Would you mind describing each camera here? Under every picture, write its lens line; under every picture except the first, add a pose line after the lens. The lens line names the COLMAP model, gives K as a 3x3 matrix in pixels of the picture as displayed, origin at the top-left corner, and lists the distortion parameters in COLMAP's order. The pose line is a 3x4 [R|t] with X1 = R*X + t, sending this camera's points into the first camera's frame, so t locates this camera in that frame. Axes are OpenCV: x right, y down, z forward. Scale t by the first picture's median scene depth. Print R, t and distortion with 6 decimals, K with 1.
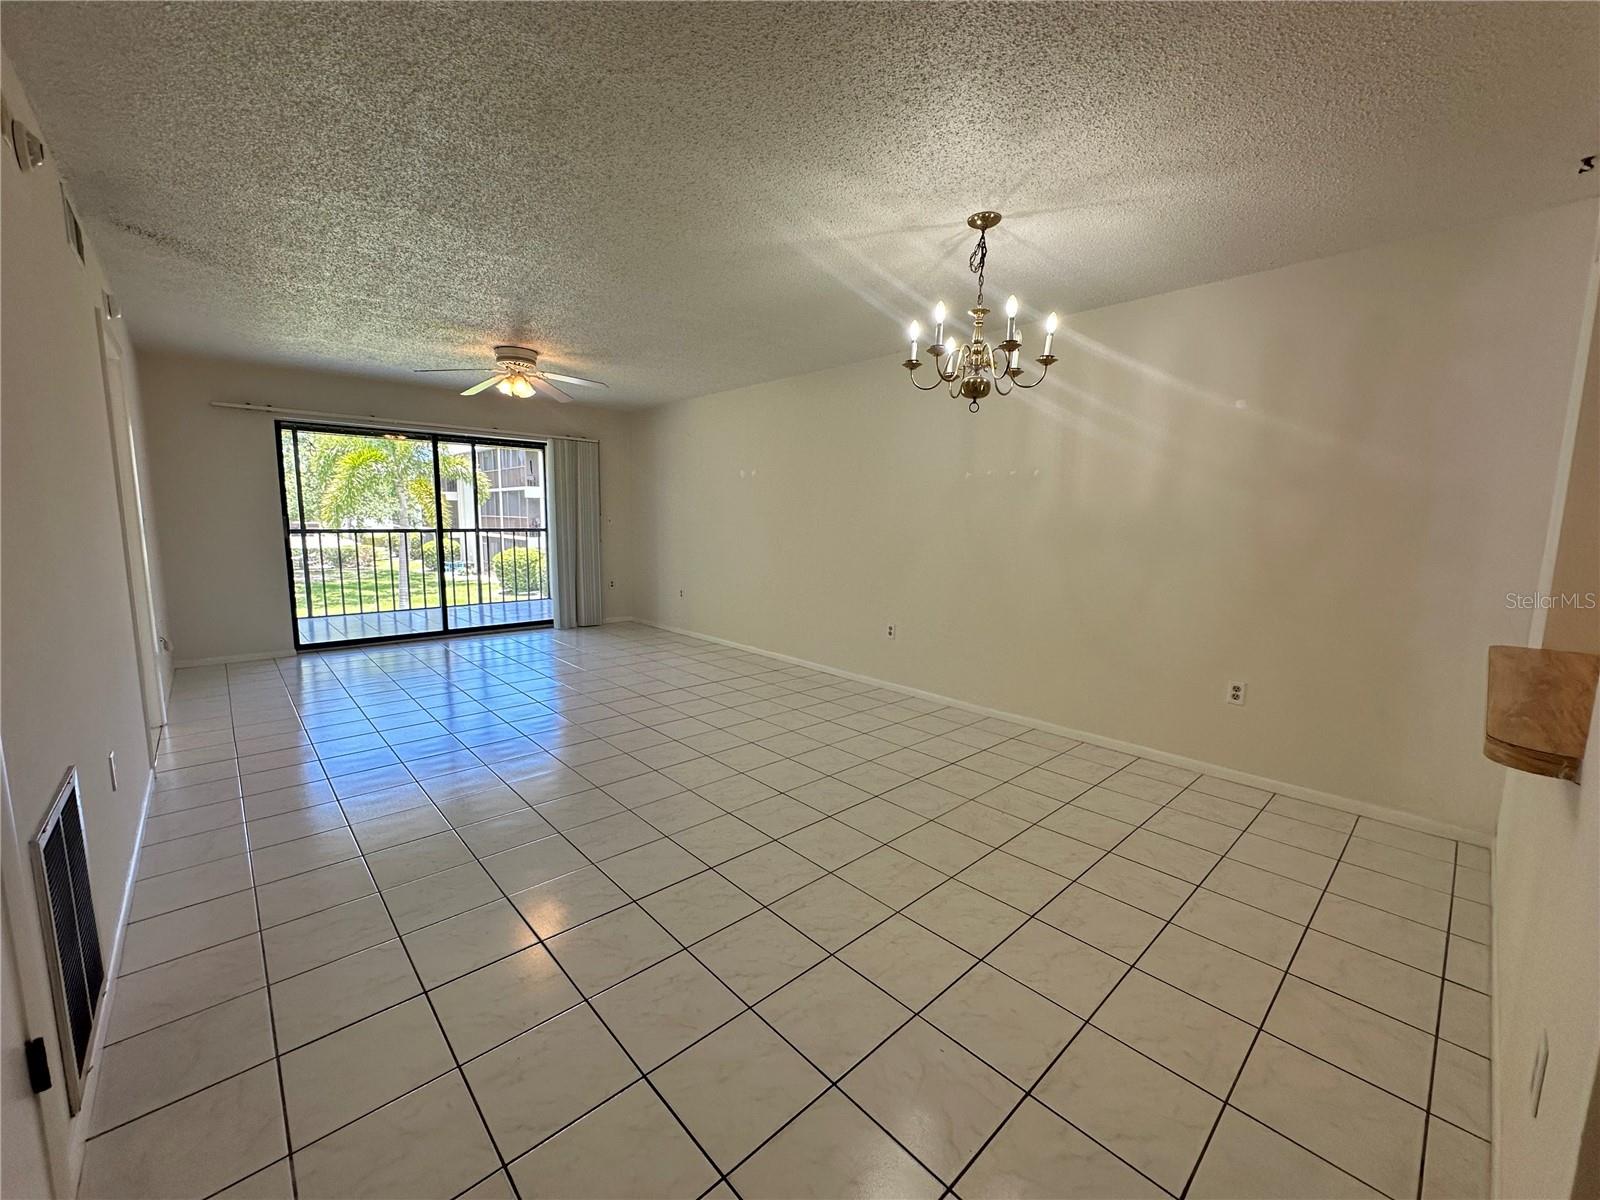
lens RADIAL K [[639.2, 0, 799.3], [0, 639.2, 598.1], [0, 0, 1]] dist [-0.003321, -0.000468]
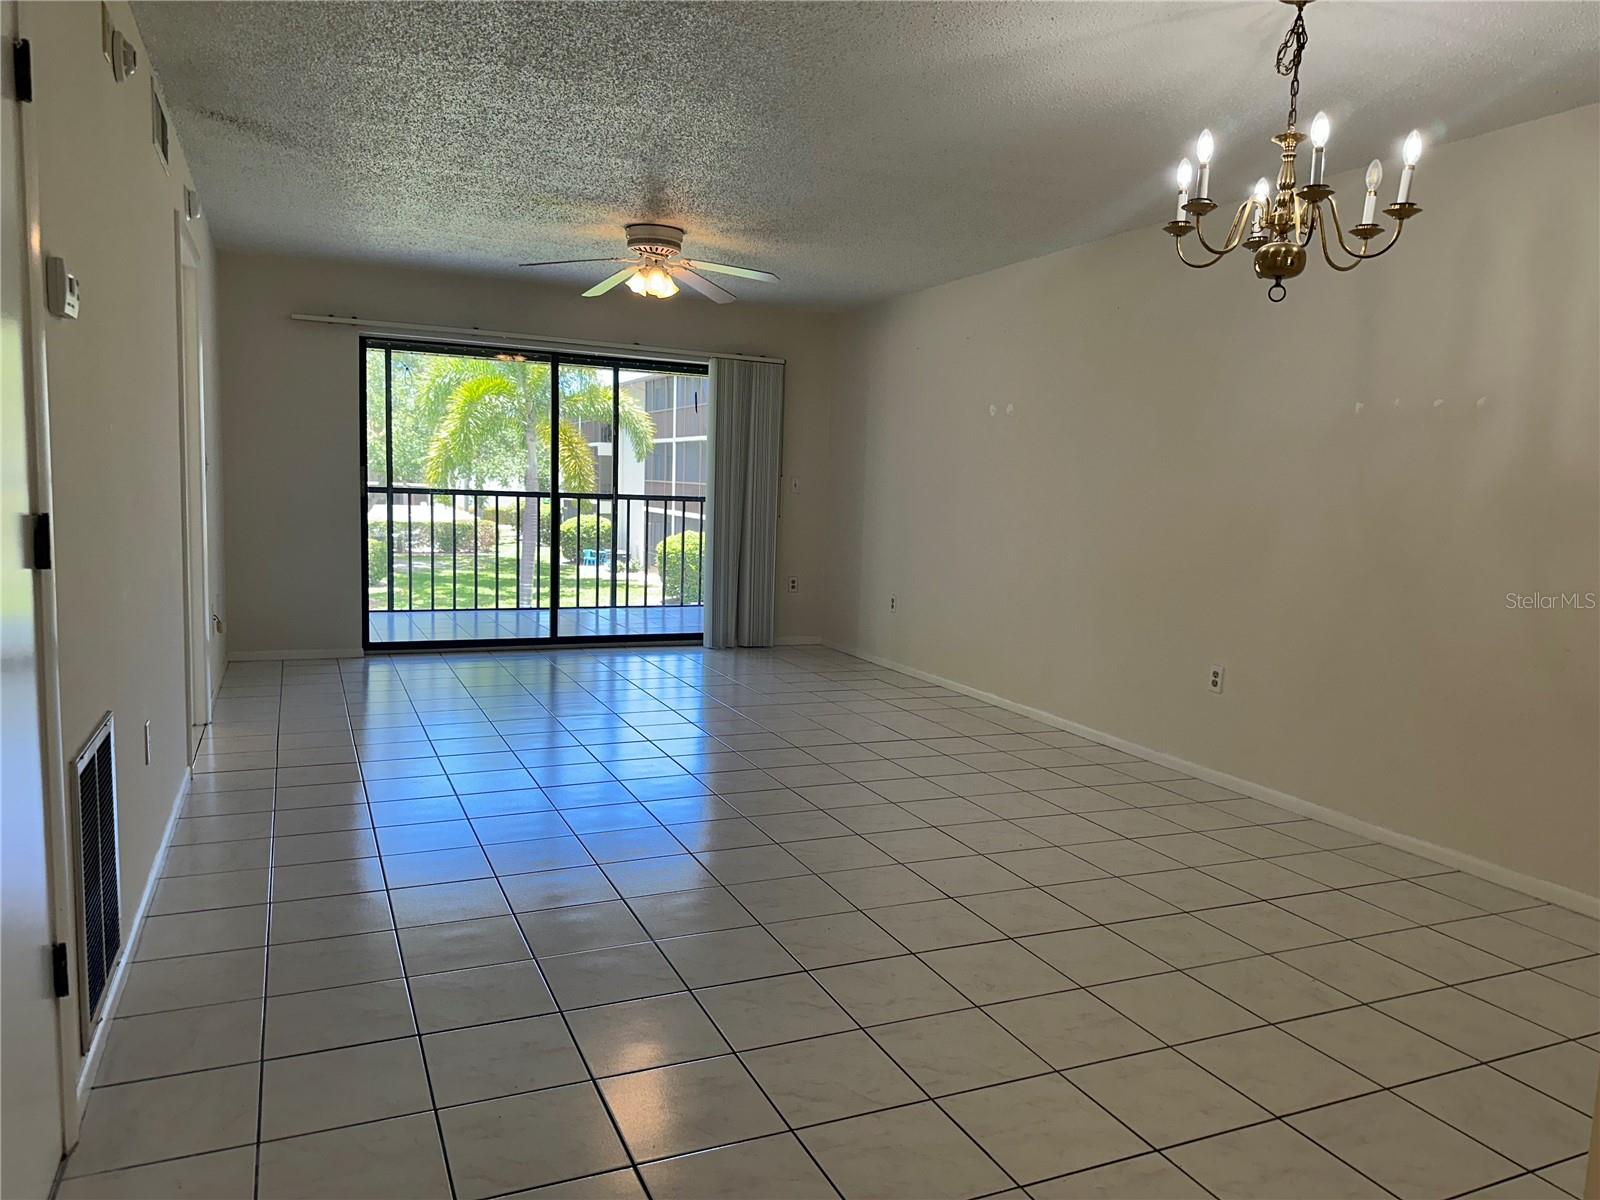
lens RADIAL K [[1128.0, 0, 800.0], [0, 1128.0, 600.0], [0, 0, 1]] dist [0.035358, -0.053557]
pose [[0.946451, 0.052083, -0.318618, 0.131251], [-0.061211, 0.997950, -0.018699, 0.026897], [0.316991, 0.037200, 0.947699, -0.102770]]
